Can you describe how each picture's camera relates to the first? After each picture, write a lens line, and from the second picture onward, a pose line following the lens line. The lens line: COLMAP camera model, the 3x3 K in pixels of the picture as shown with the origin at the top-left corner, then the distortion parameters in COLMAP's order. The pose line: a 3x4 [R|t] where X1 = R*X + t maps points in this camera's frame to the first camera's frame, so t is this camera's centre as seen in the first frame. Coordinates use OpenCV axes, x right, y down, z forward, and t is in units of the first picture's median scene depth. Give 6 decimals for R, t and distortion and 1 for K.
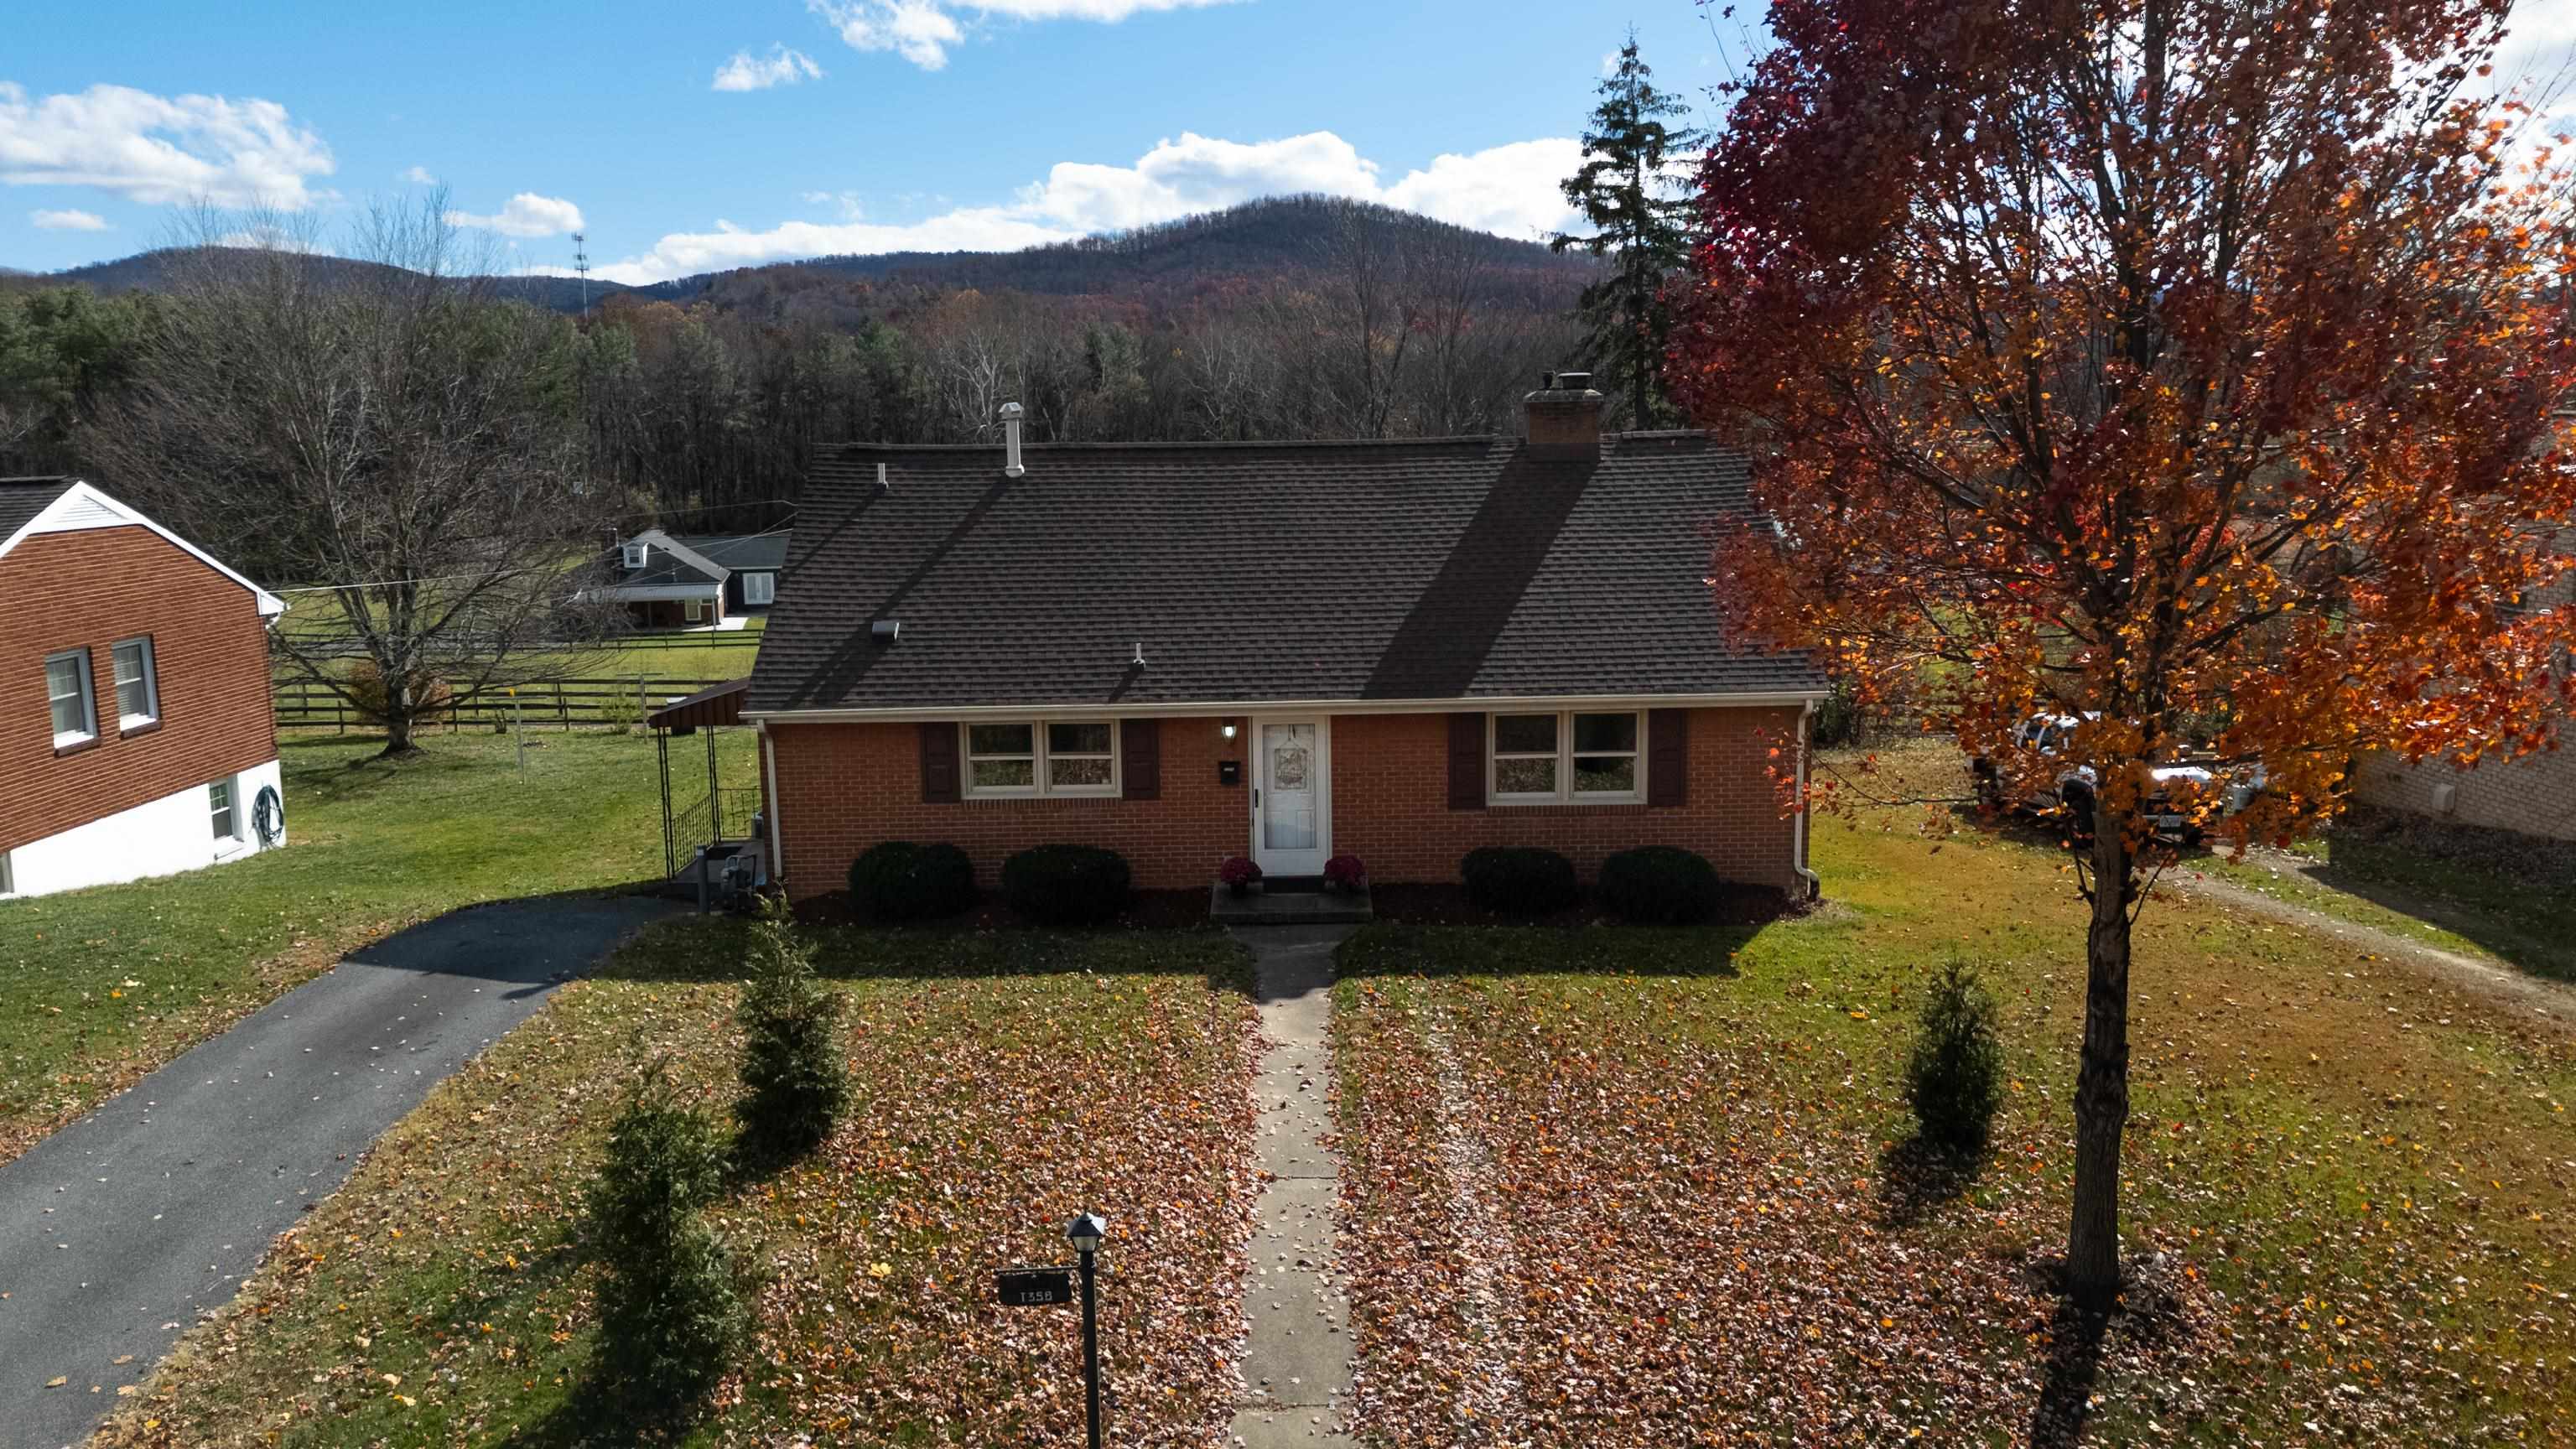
lens RADIAL K [[1903.0, 0, 1288.0], [0, 1903.0, 724.5], [0, 0, 1]] dist [0.089771, -0.095999]
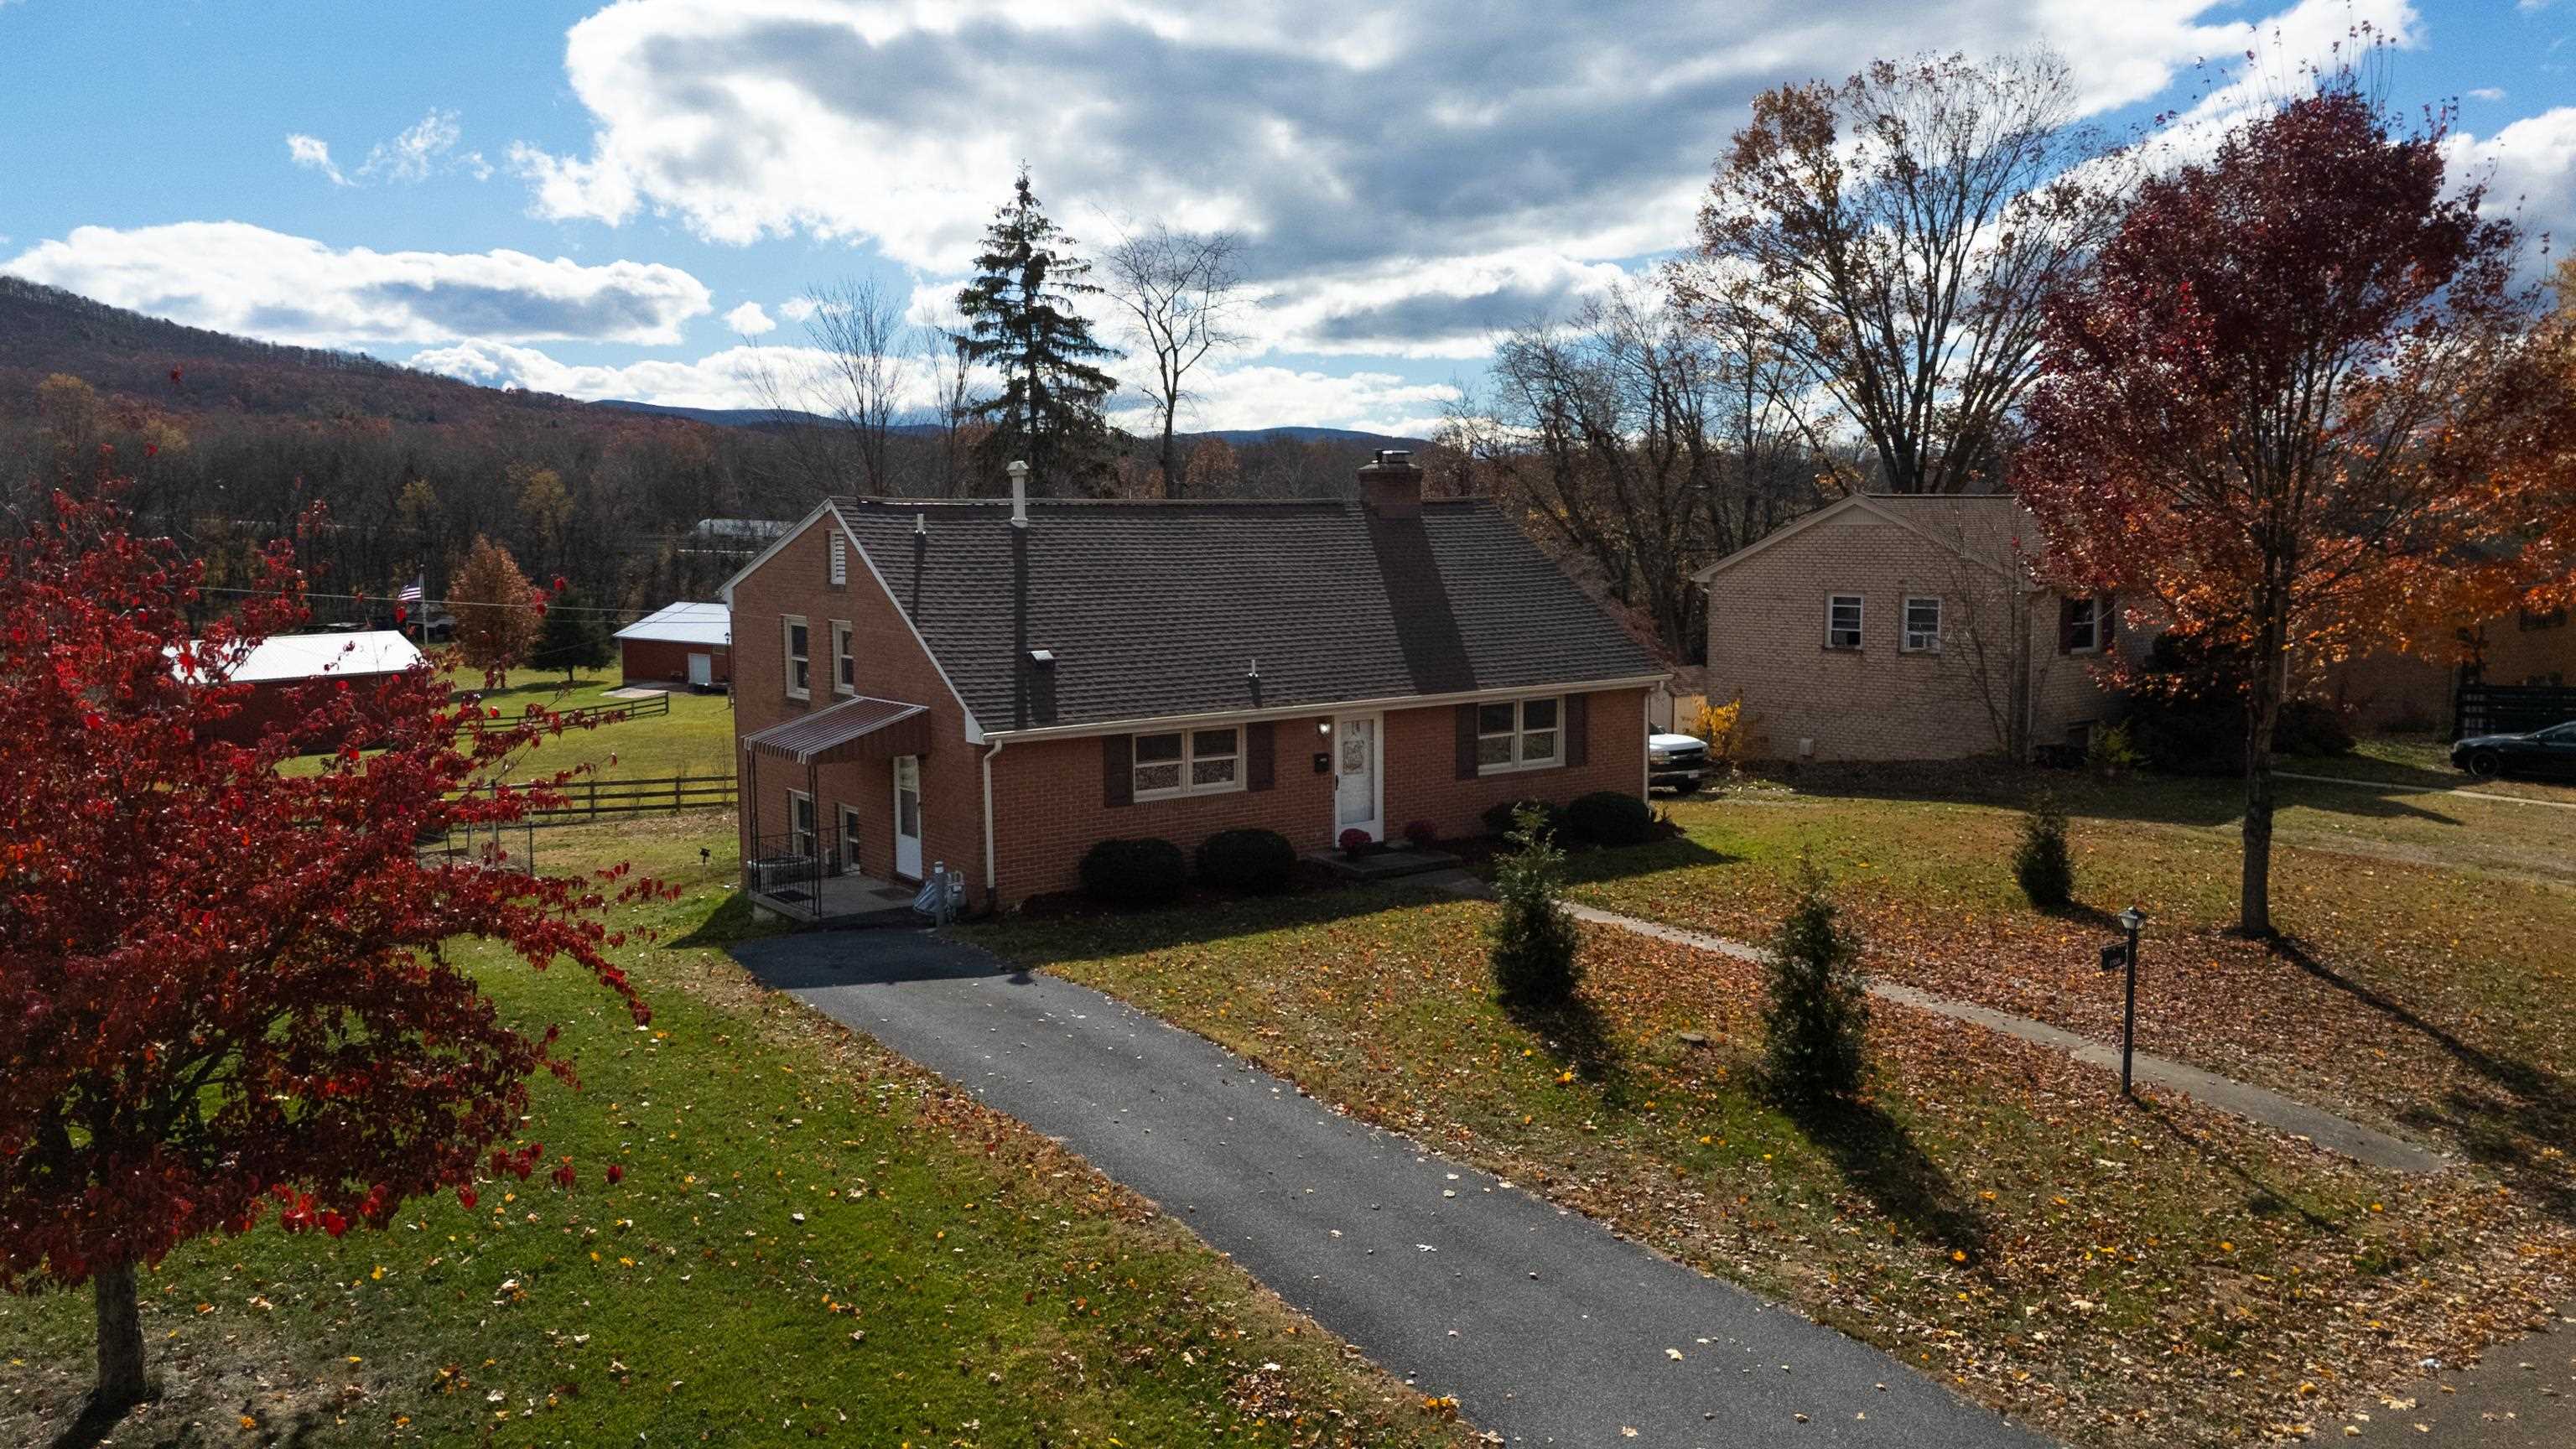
lens RADIAL K [[1903.0, 0, 1288.0], [0, 1903.0, 724.5], [0, 0, 1]] dist [0.089771, -0.095999]
pose [[0.807132, -0.056344, 0.587676, -0.762301], [0.091380, 0.995362, -0.030073, 0.035490], [-0.583255, 0.077975, 0.808538, 0.023362]]
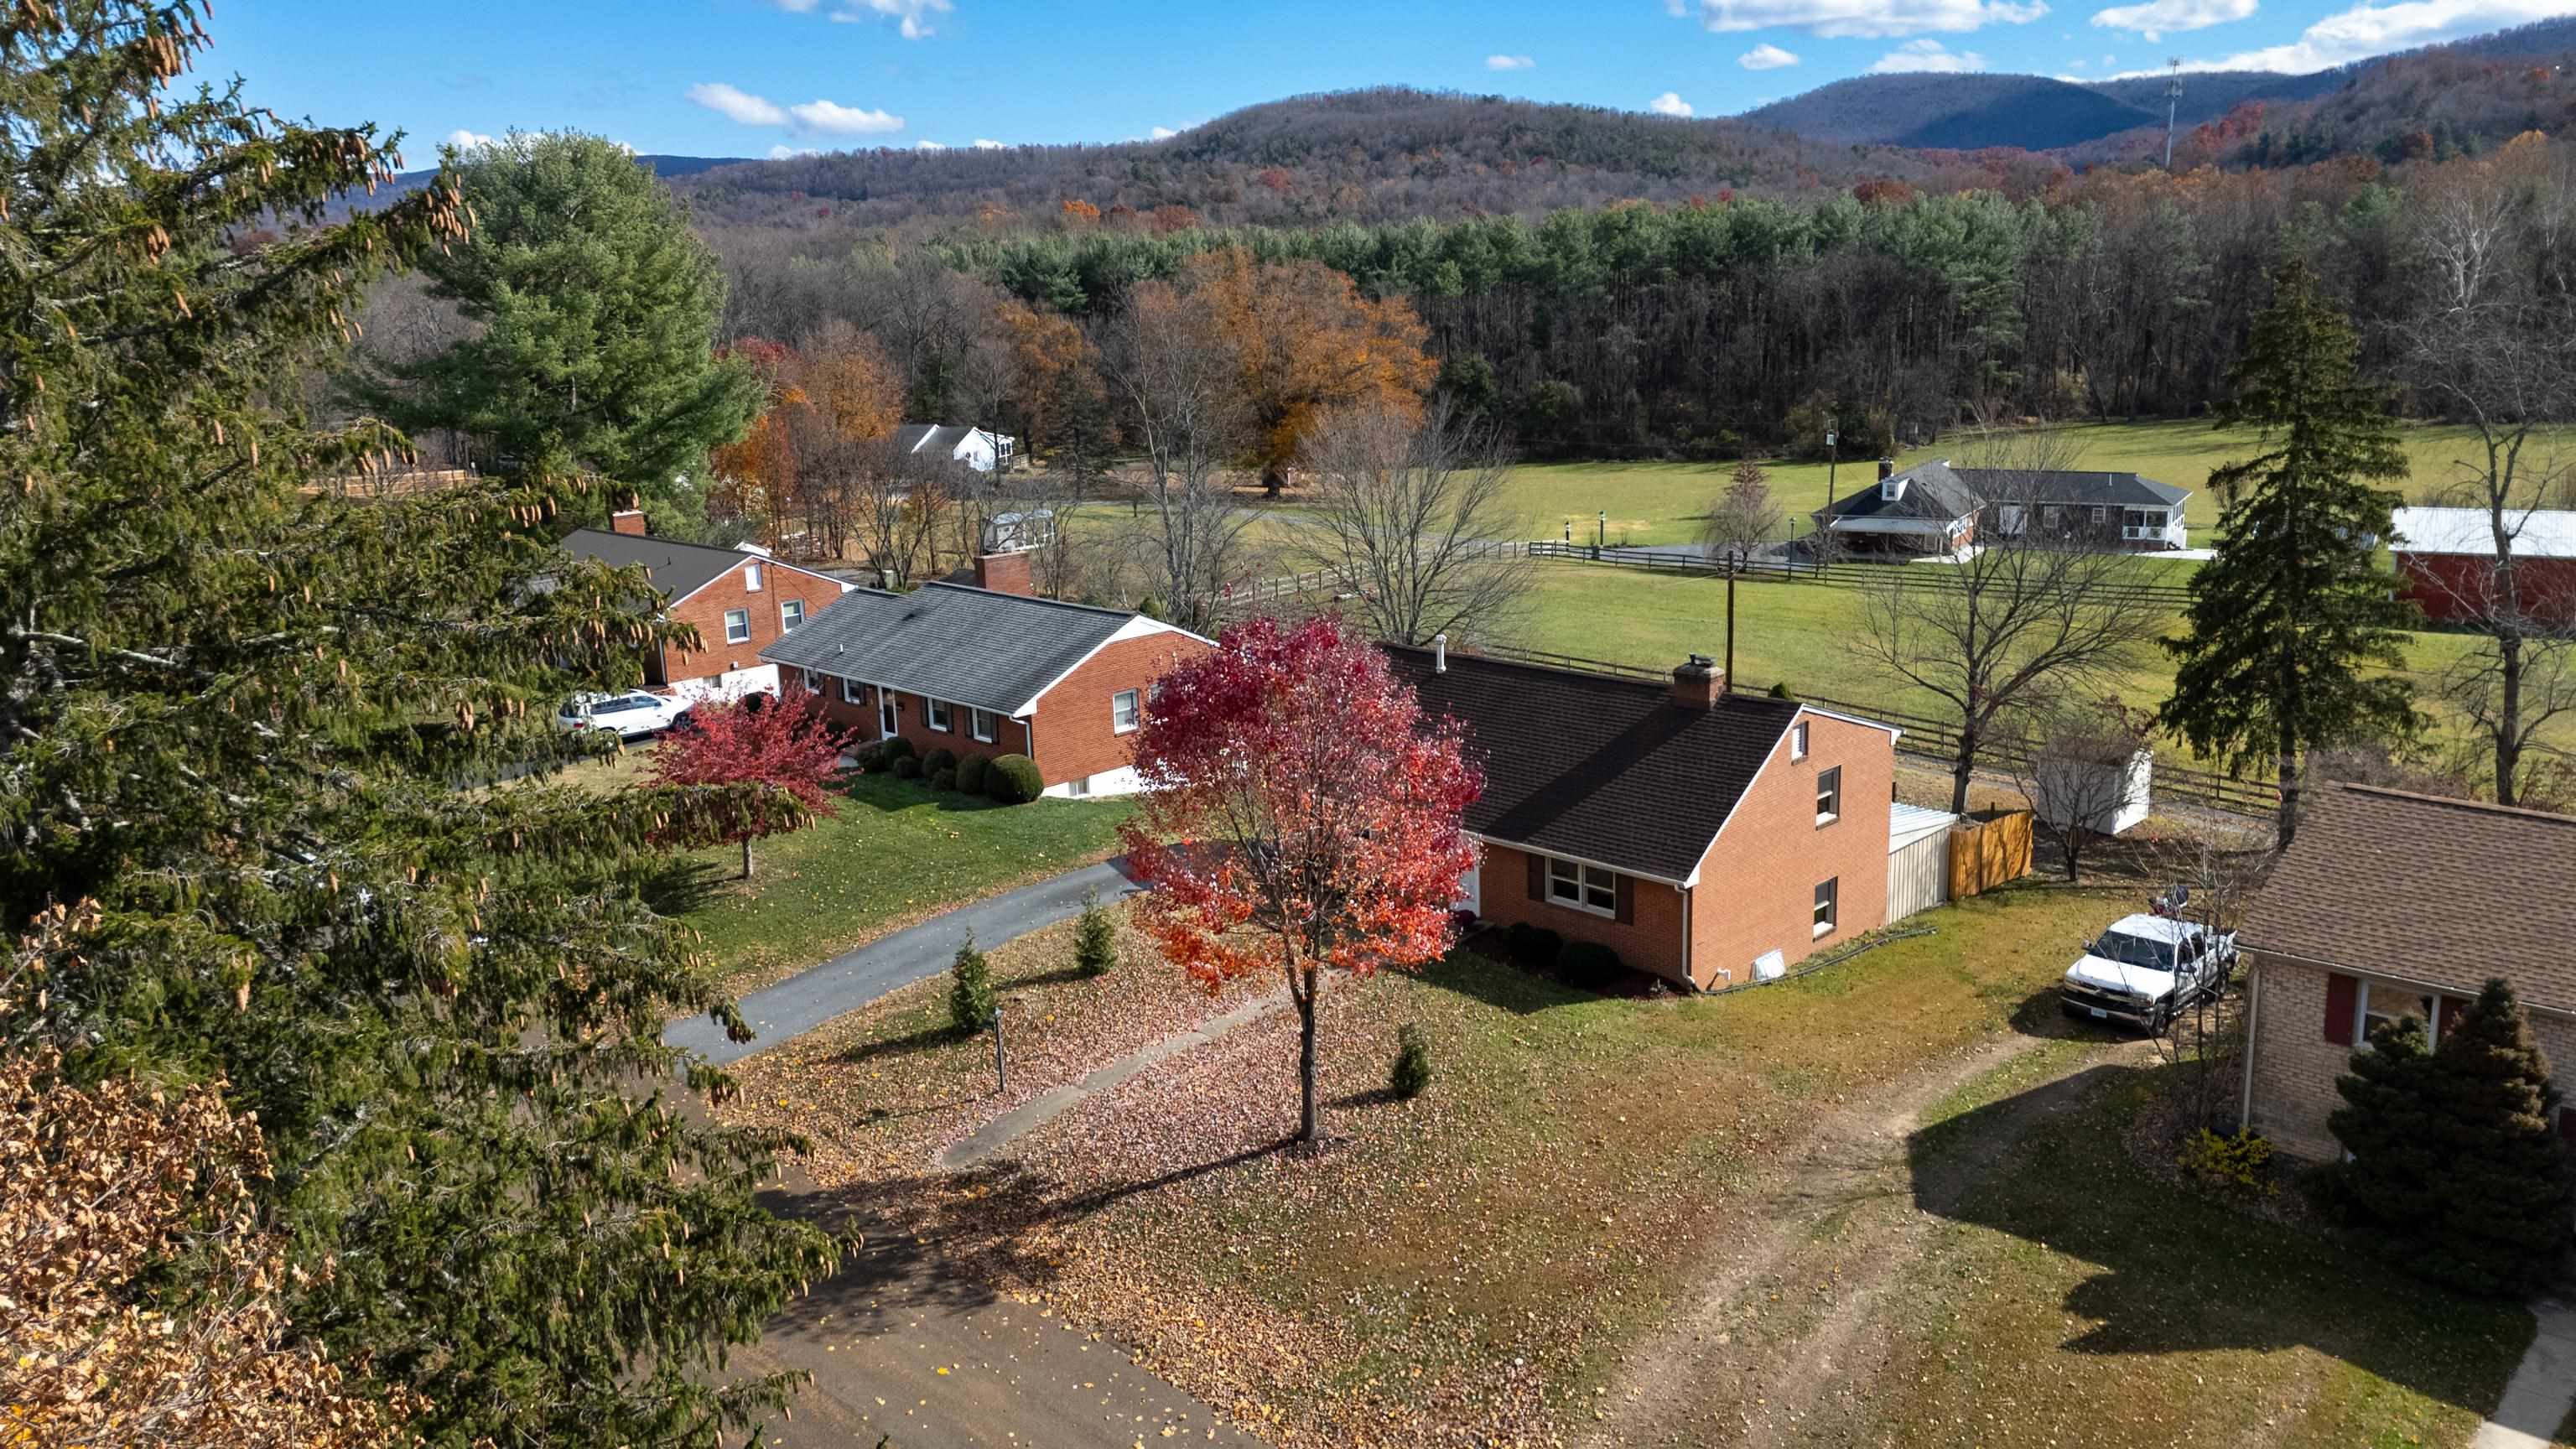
lens RADIAL K [[1903.0, 0, 1288.0], [0, 1903.0, 724.5], [0, 0, 1]] dist [0.089771, -0.095999]
pose [[0.705105, 0.159122, -0.691019, 1.199754], [-0.091168, 0.986752, 0.134195, -0.359240], [0.703218, -0.031622, 0.710271, -0.509984]]
